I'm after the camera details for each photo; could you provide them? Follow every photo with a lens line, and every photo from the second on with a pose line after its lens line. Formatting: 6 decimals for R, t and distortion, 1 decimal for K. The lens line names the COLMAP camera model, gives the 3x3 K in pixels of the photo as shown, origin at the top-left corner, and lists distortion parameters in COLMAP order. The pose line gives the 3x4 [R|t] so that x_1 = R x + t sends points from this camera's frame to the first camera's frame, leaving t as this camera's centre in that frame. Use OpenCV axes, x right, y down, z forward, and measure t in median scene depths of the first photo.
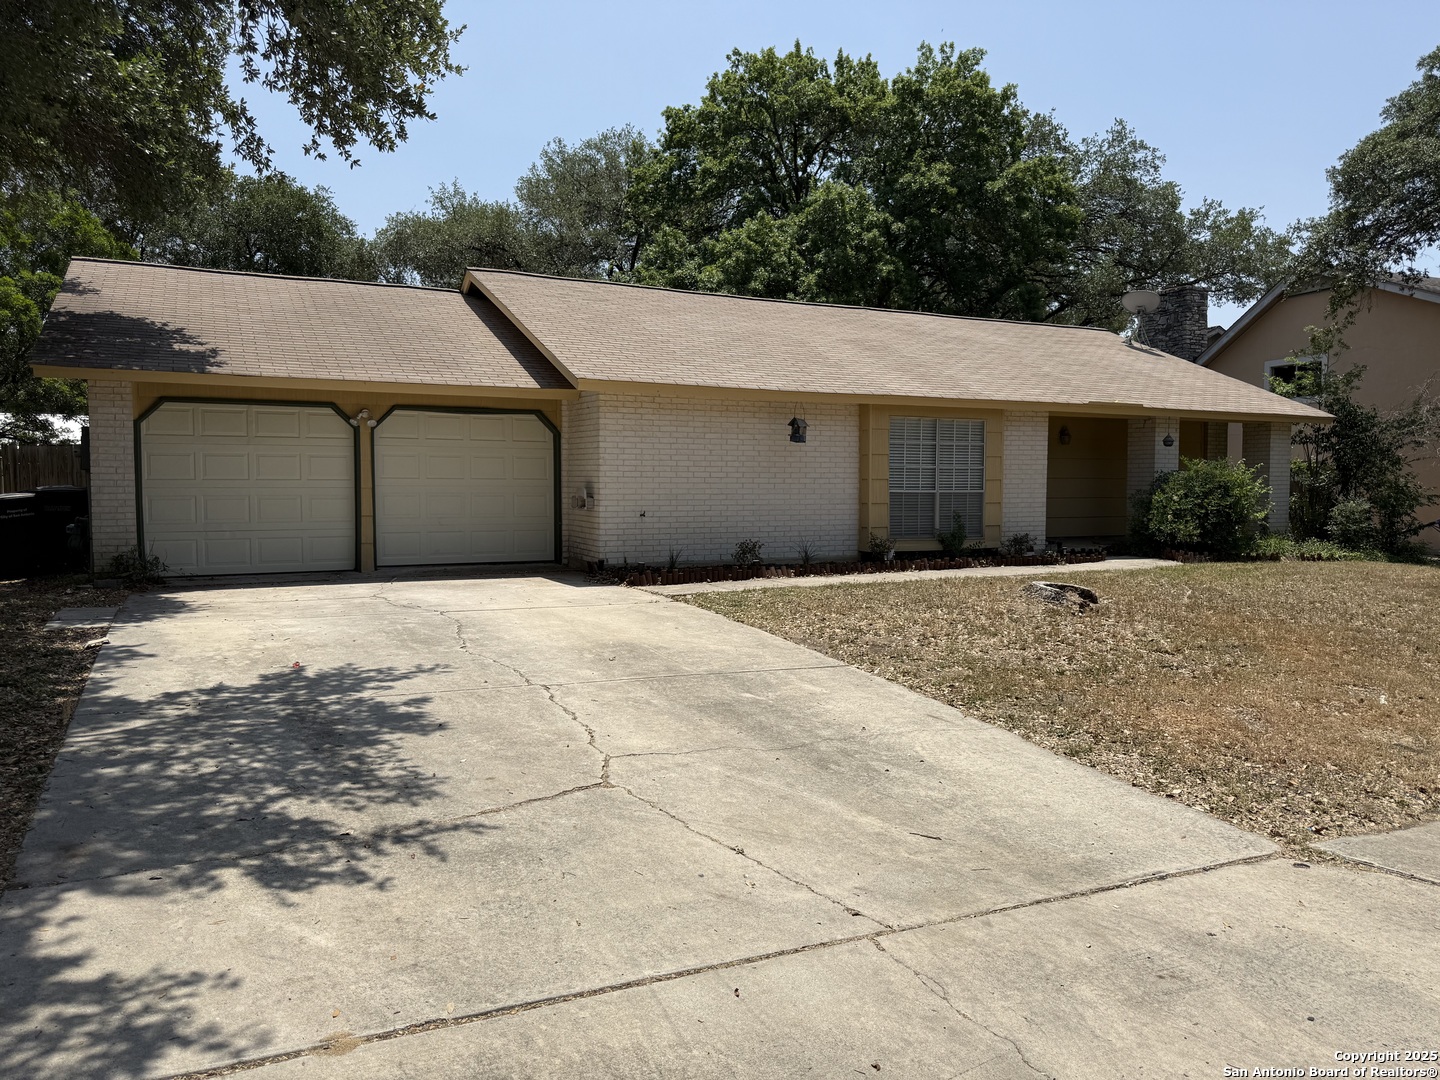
lens RADIAL K [[1007.6, 0, 720.0], [0, 1007.6, 540.0], [0, 0, 1]] dist [0.059578, -0.000857]
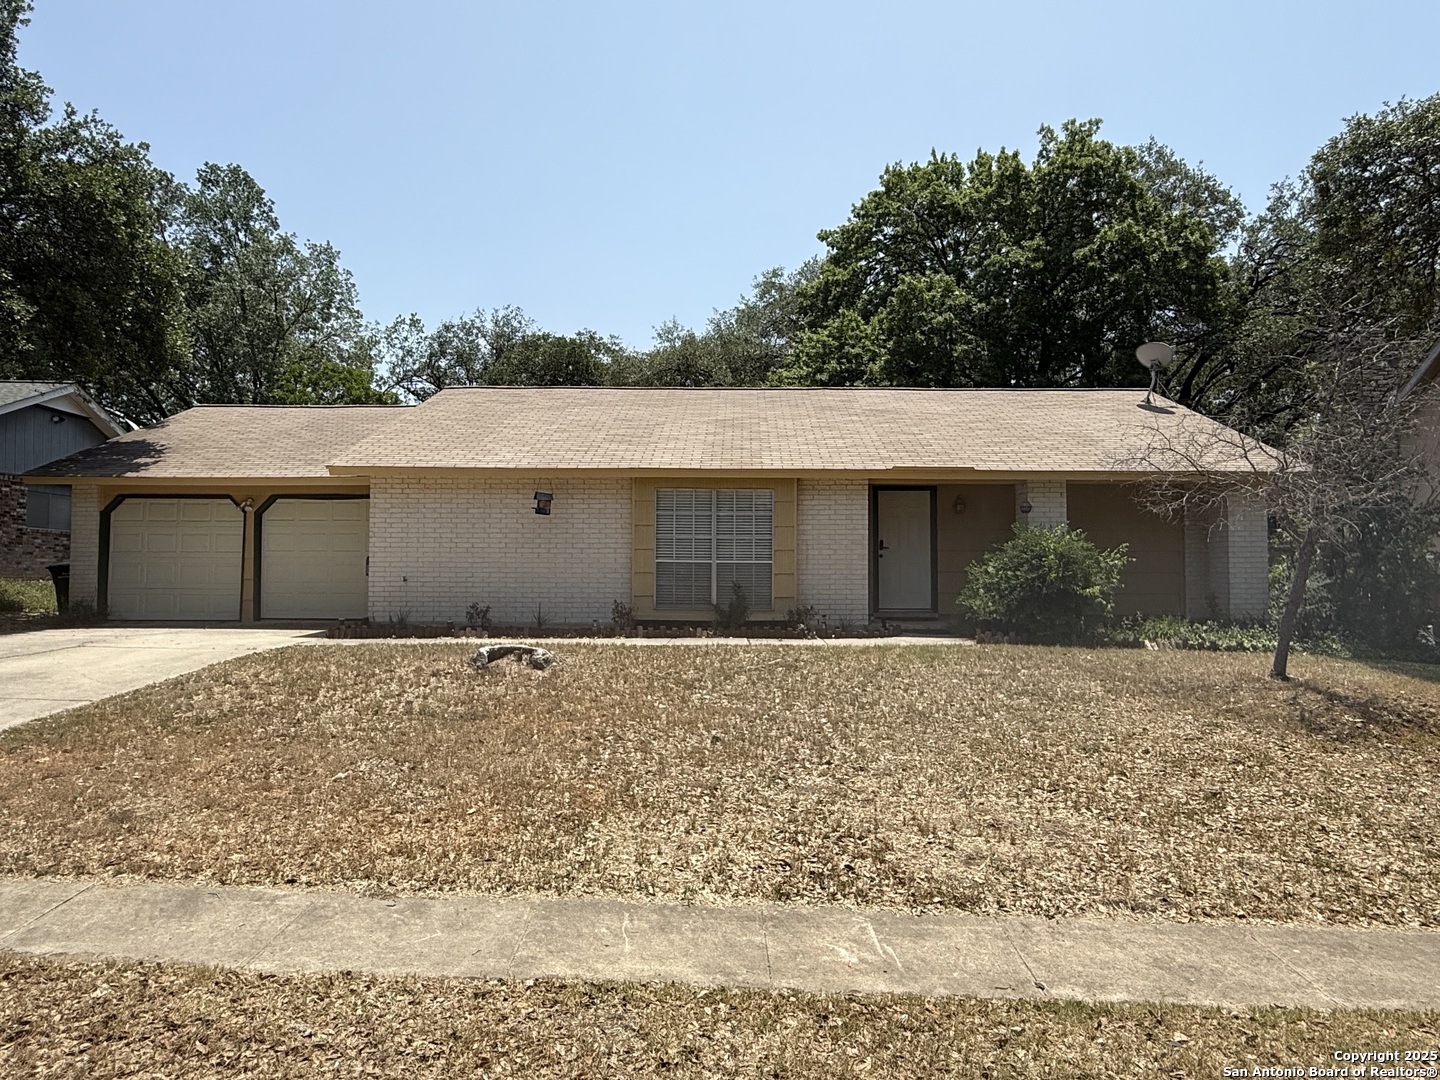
lens RADIAL K [[887.9, 0, 720.0], [0, 887.9, 540.0], [0, 0, 1]] dist [0.021958, 0.000266]
pose [[0.886126, -0.013715, -0.463241, 0.621470], [-0.028942, 0.995973, -0.084850, 0.005009], [0.462539, 0.088595, 0.882161, 0.225416]]
